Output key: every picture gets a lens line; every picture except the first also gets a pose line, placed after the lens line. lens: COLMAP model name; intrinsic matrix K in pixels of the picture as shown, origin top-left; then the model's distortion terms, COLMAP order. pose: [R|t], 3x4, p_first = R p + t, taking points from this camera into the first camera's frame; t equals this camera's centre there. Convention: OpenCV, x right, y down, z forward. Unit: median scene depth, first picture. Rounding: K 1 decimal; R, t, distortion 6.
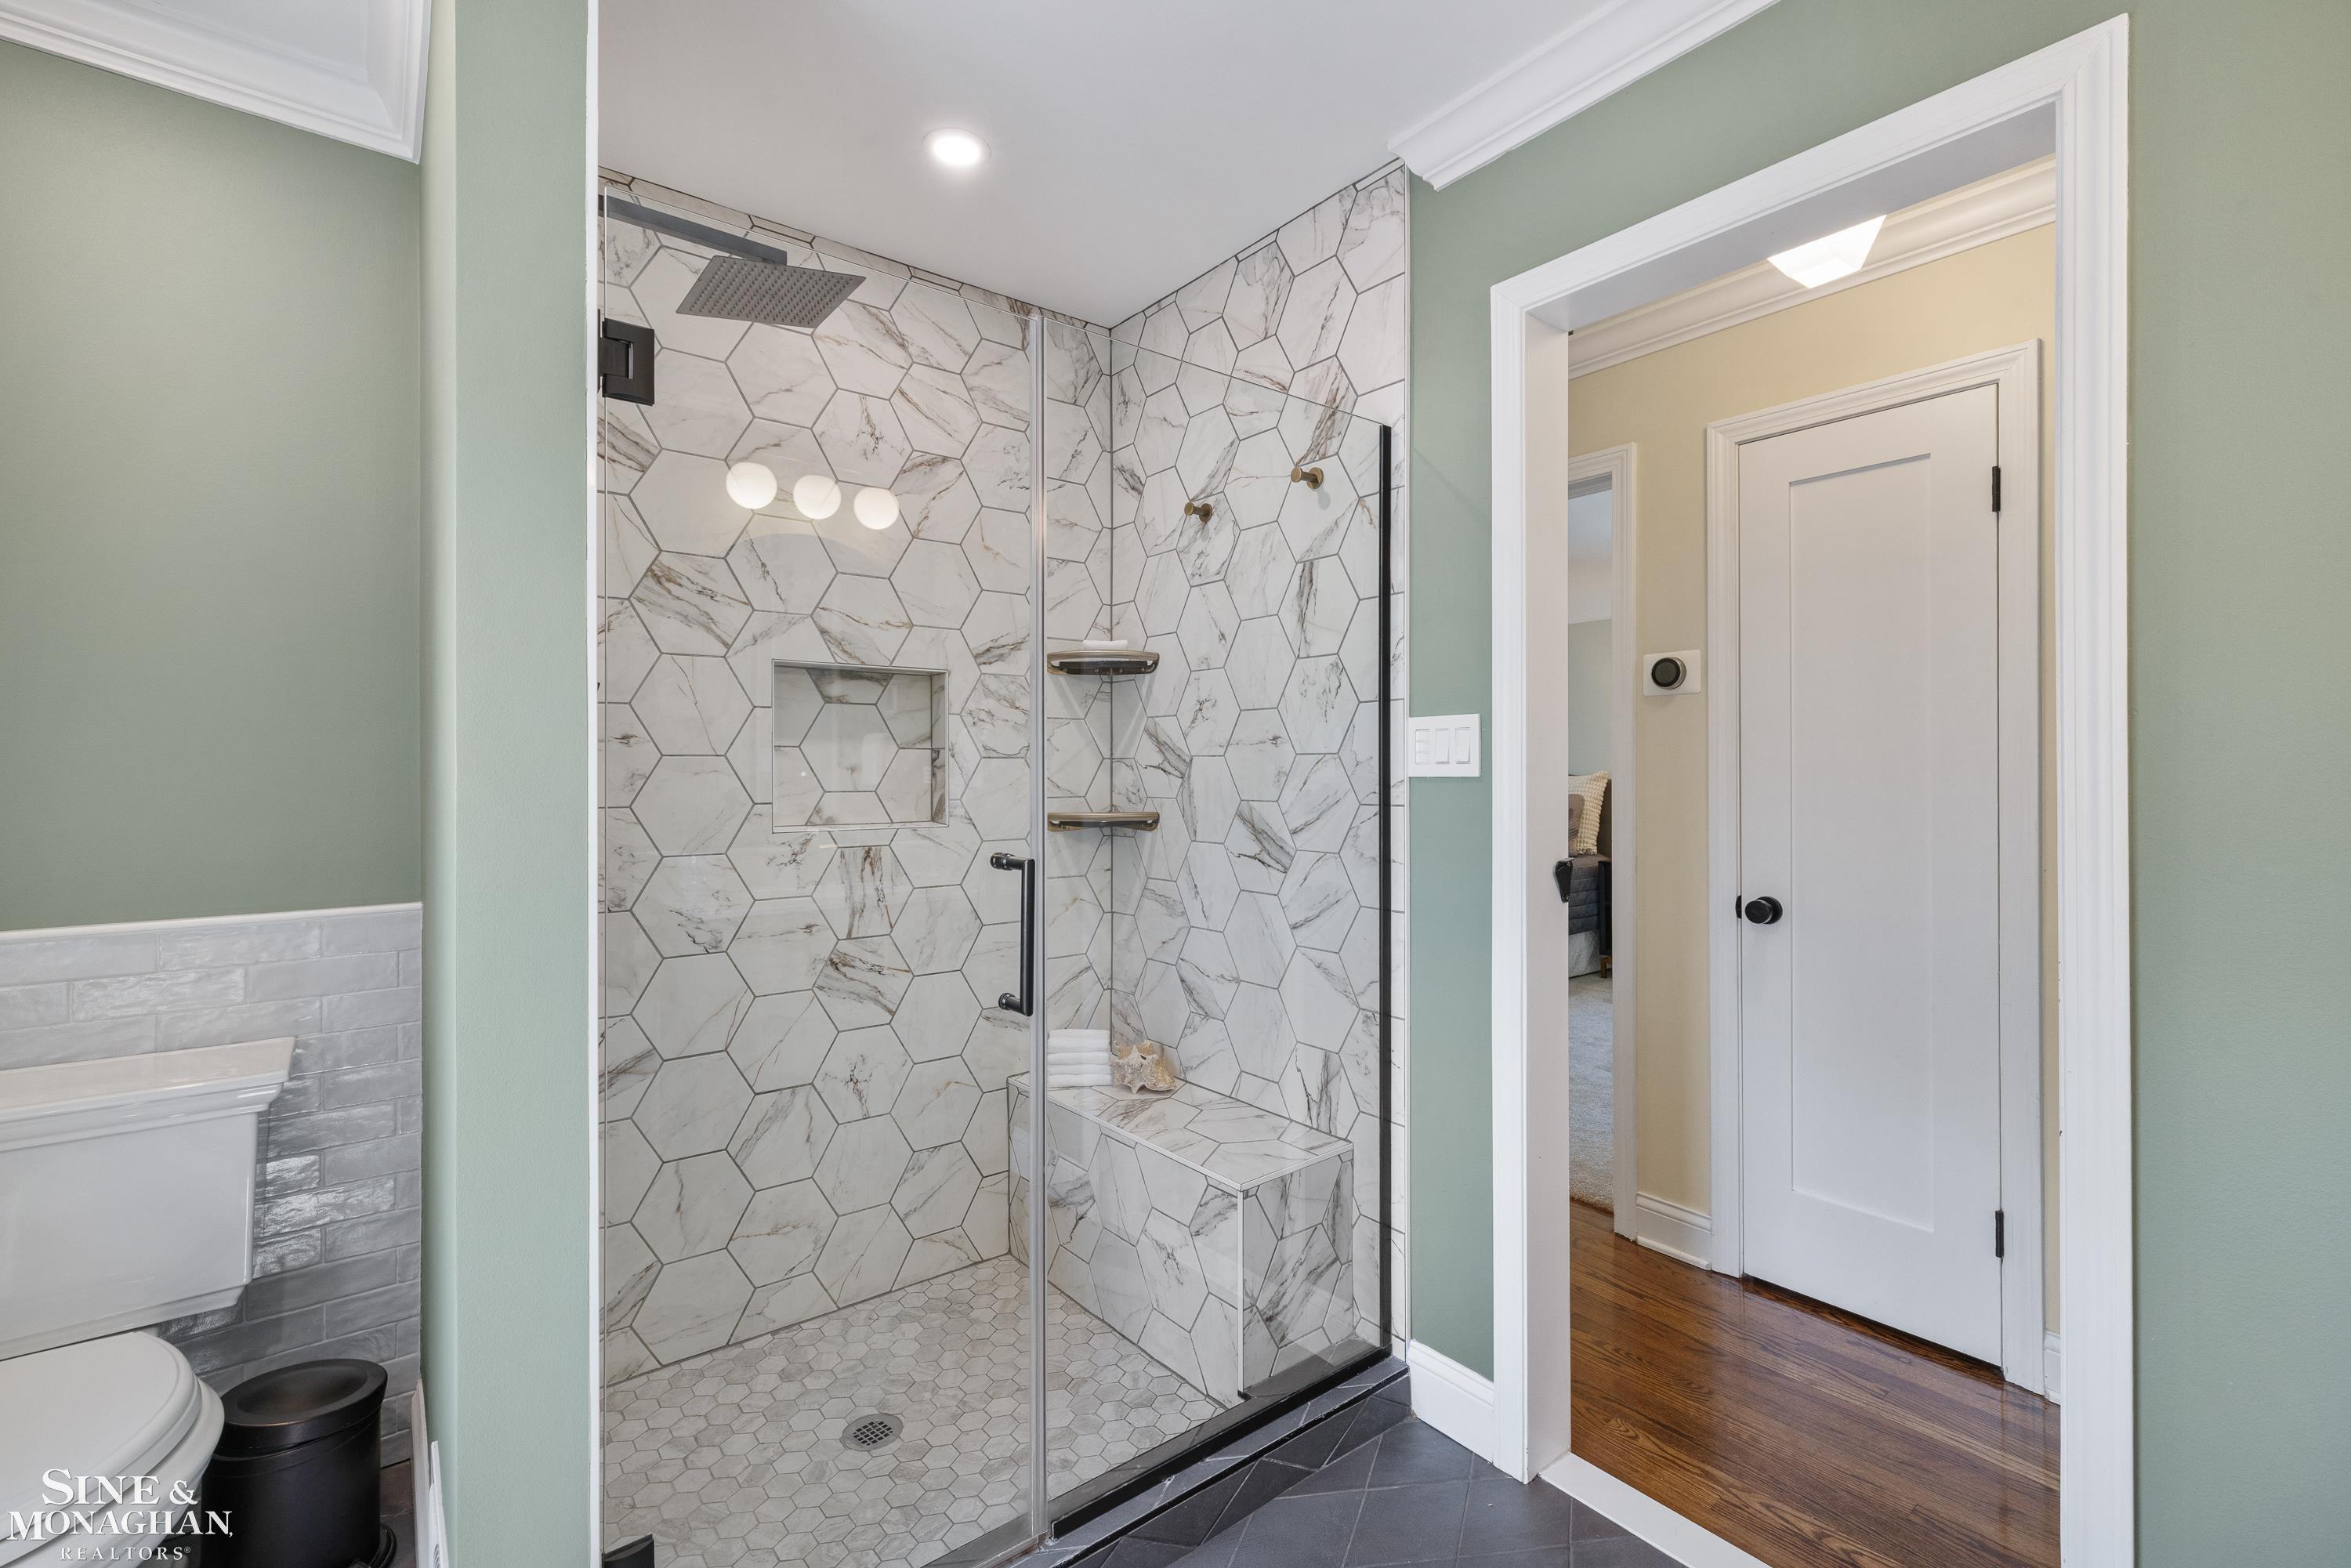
lens RADIAL K [[1029.7, 0, 1175.5], [0, 1029.7, 784.0], [0, 0, 1]] dist [0.035618, -0.000155]
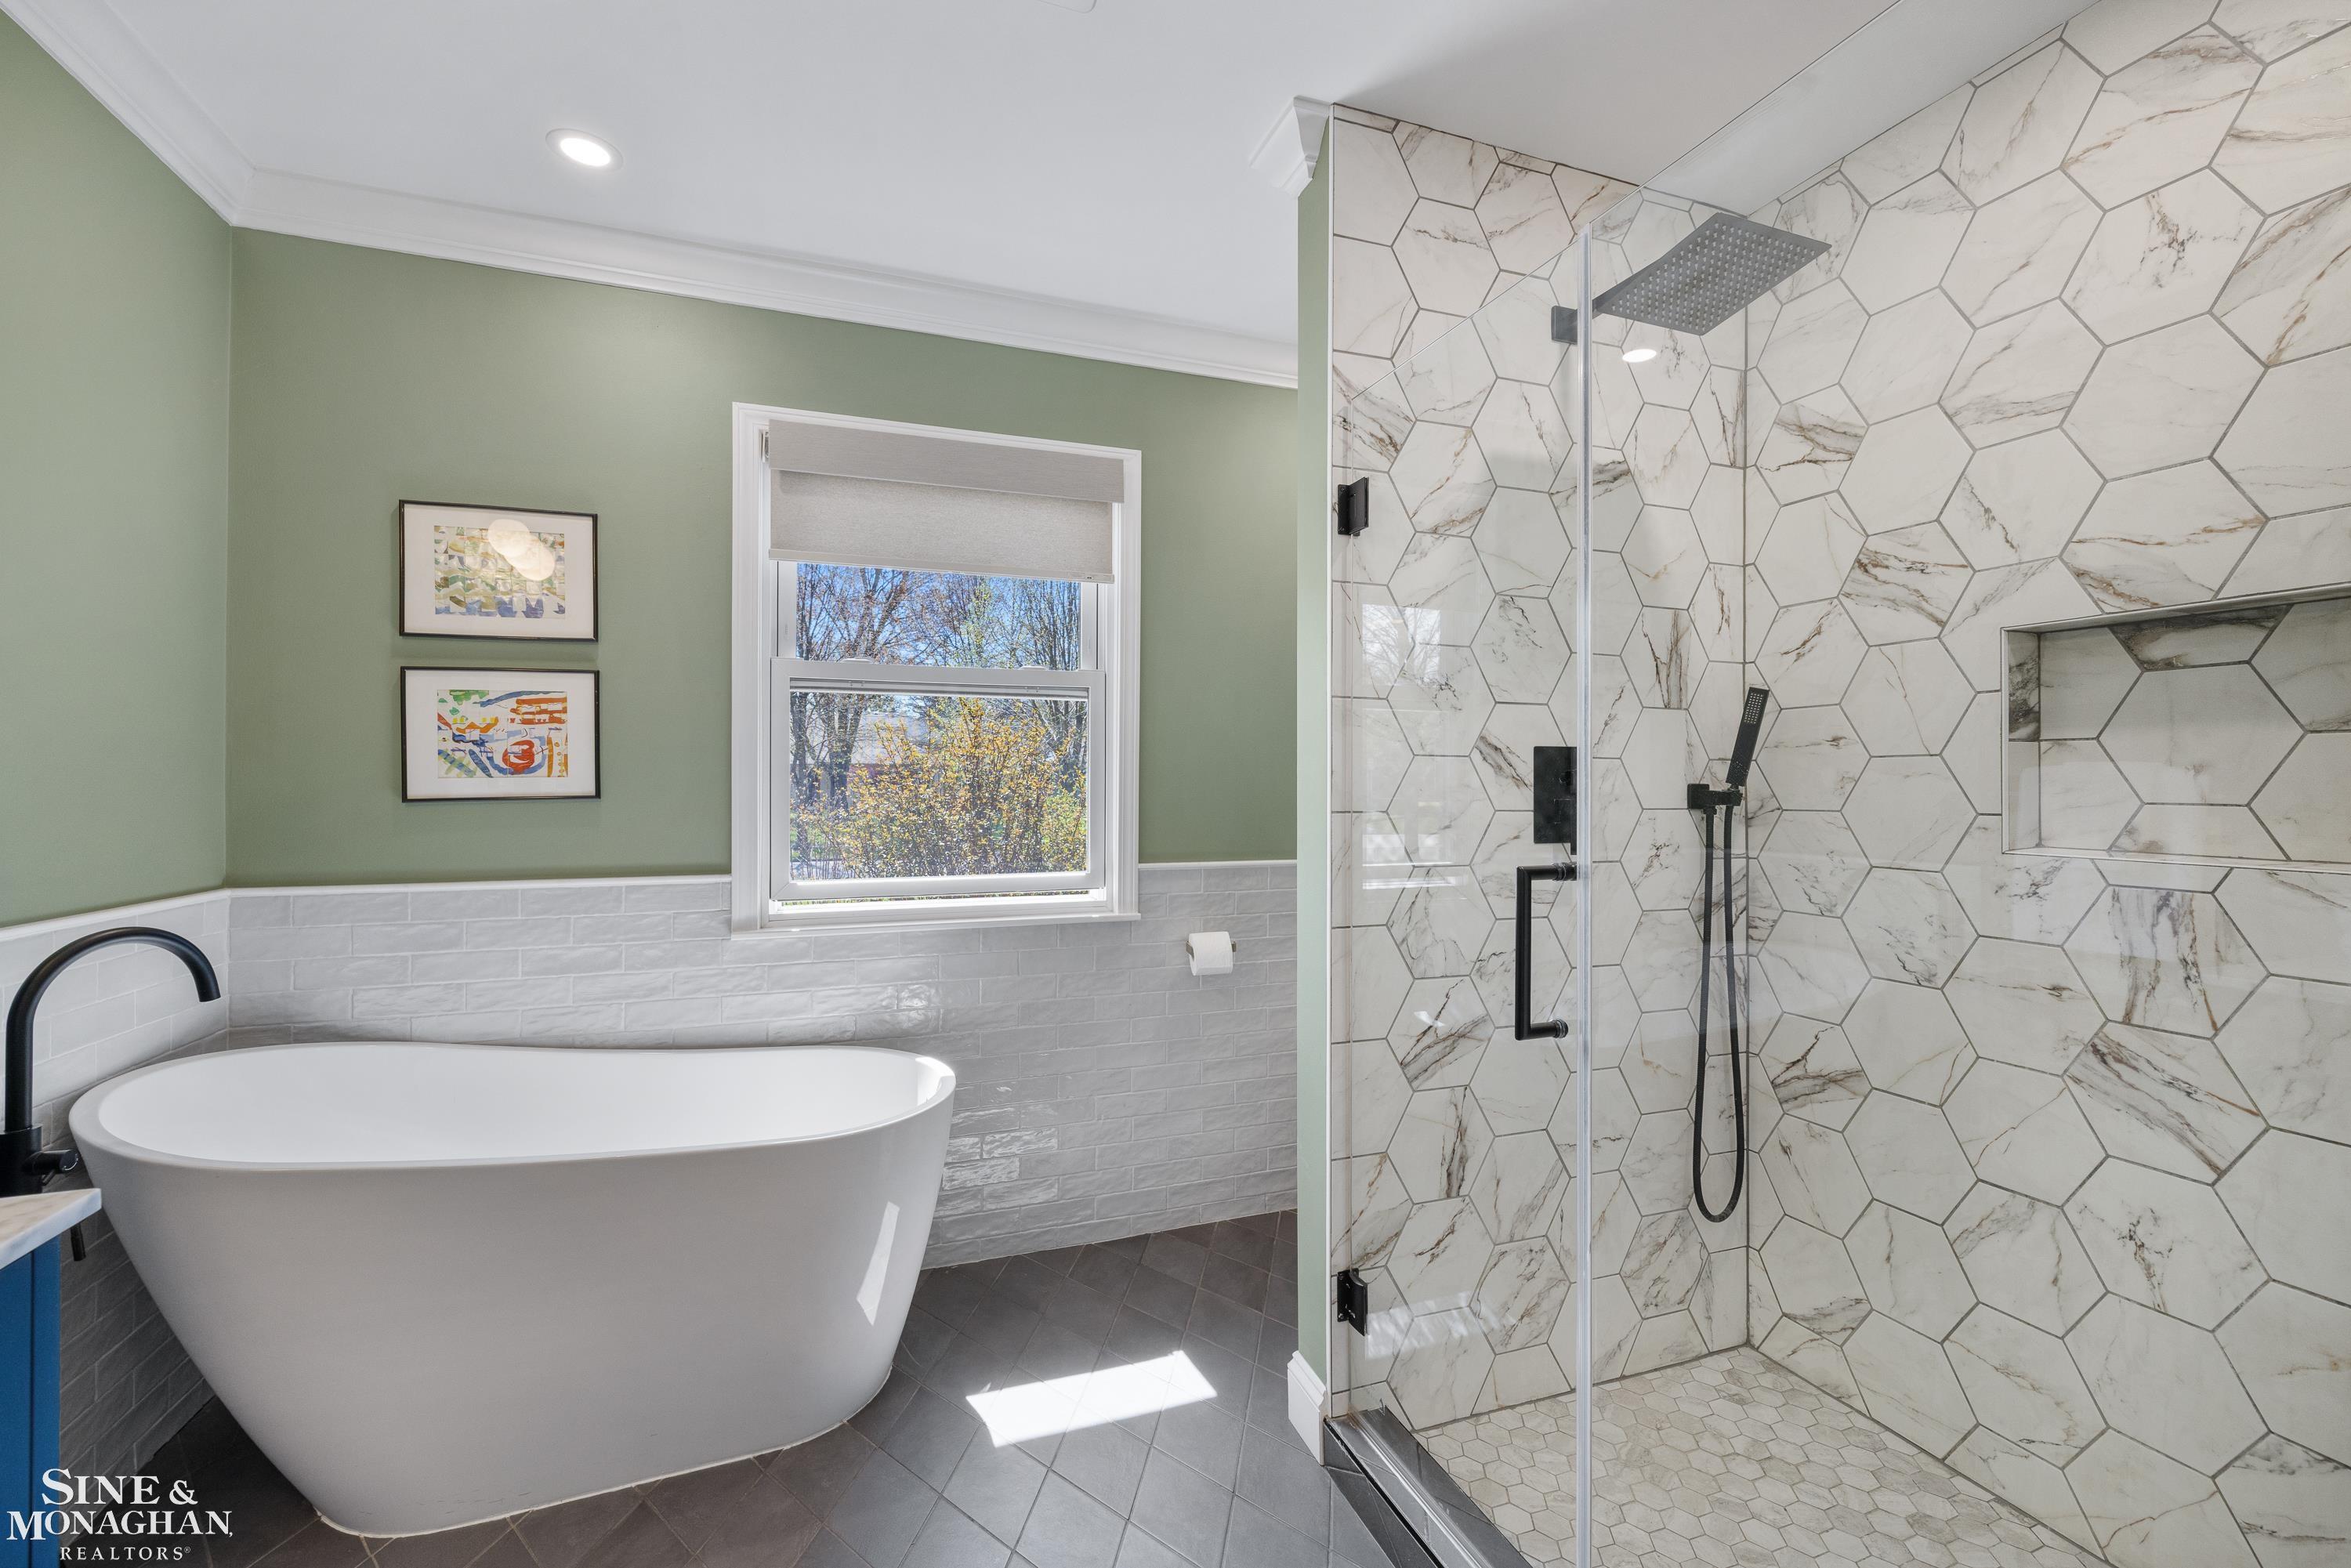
lens RADIAL K [[1029.7, 0, 1175.5], [0, 1029.7, 784.0], [0, 0, 1]] dist [0.035618, -0.000155]
pose [[-0.297694, 0.007631, -0.954631, 0.535052], [-0.006837, 0.999925, 0.010125, -0.007908], [0.954637, 0.009541, -0.297620, 0.635320]]
